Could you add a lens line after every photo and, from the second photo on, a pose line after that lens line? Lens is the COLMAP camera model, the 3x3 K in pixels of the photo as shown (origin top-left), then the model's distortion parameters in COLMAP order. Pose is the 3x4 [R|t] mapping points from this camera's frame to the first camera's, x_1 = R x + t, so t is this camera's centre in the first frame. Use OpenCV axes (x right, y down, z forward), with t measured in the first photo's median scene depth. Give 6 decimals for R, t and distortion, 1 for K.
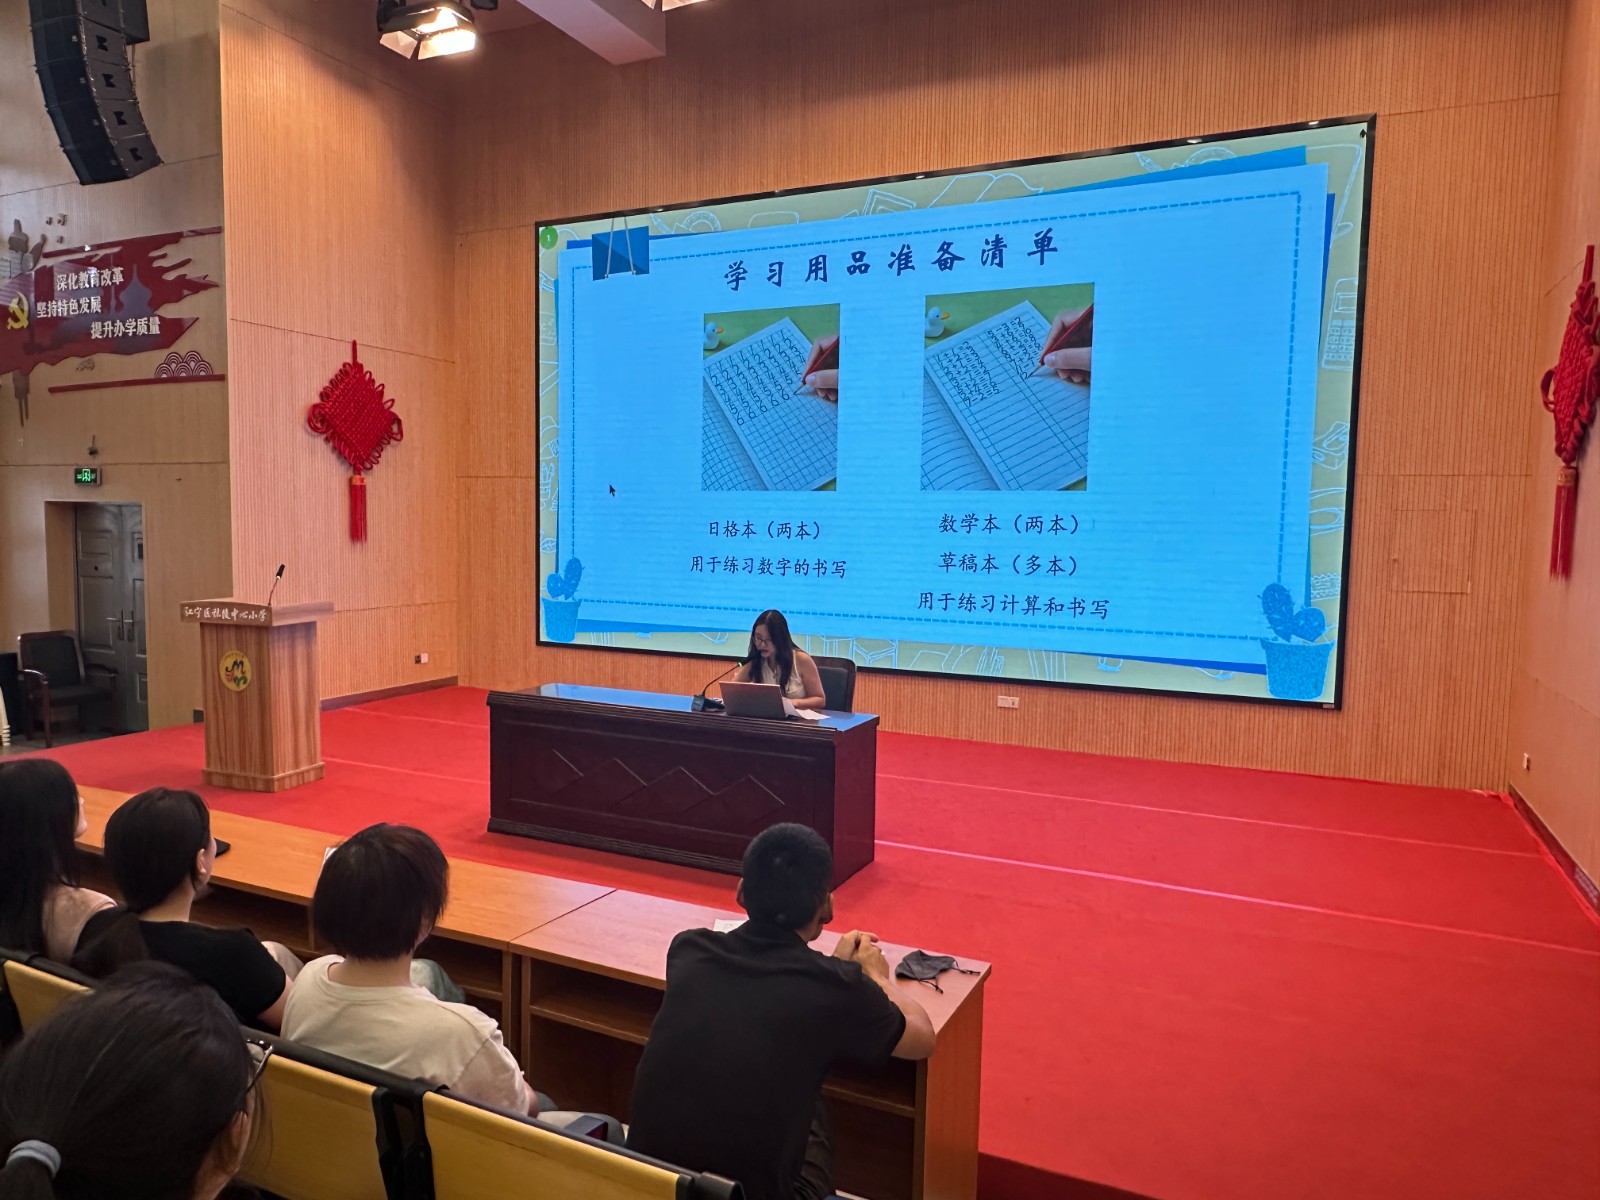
lens RADIAL K [[1074.4, 0, 800.0], [0, 1074.4, 600.0], [0, 0, 1]] dist [-0.002679, -0.000503]
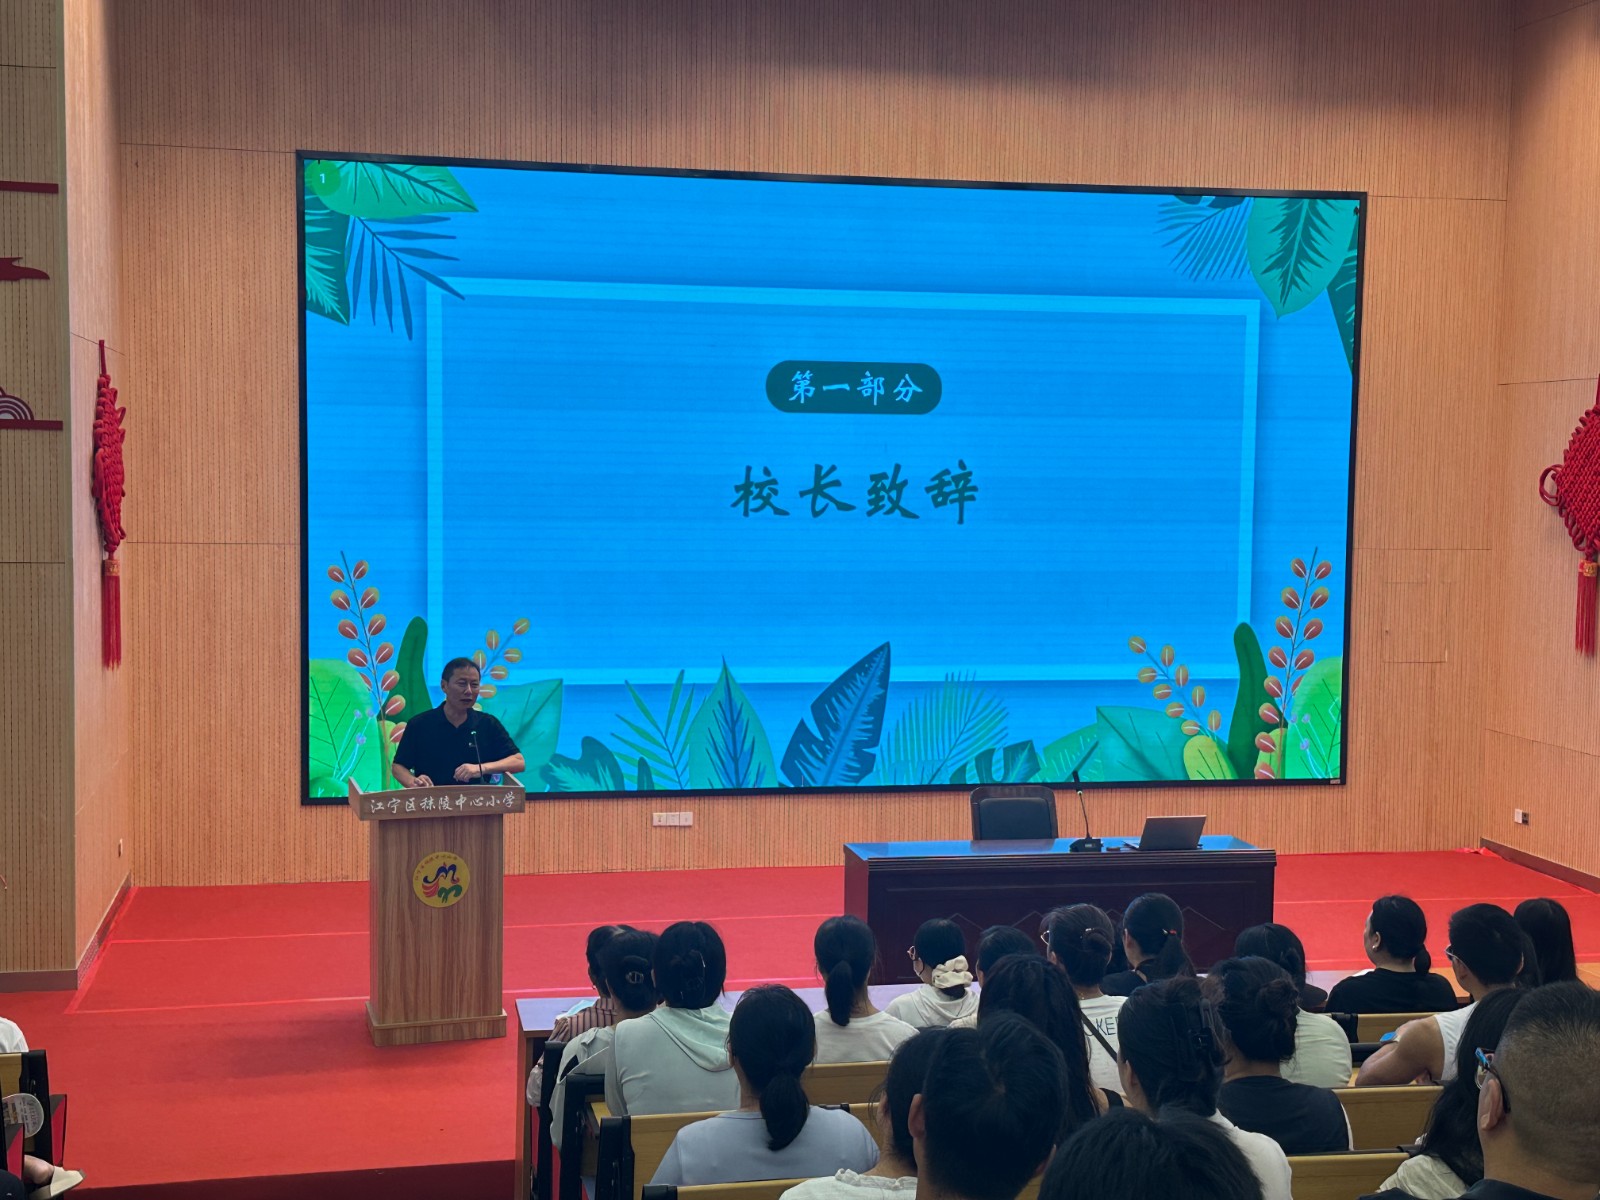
lens RADIAL K [[2141.4, 0, 800.0], [0, 2141.4, 600.0], [0, 0, 1]] dist [0.133165, -0.029433]
pose [[0.795183, -0.047515, 0.604505, -0.909658], [0.044092, 0.998817, 0.020510, -0.108215], [-0.604764, 0.010345, 0.796338, -0.240135]]
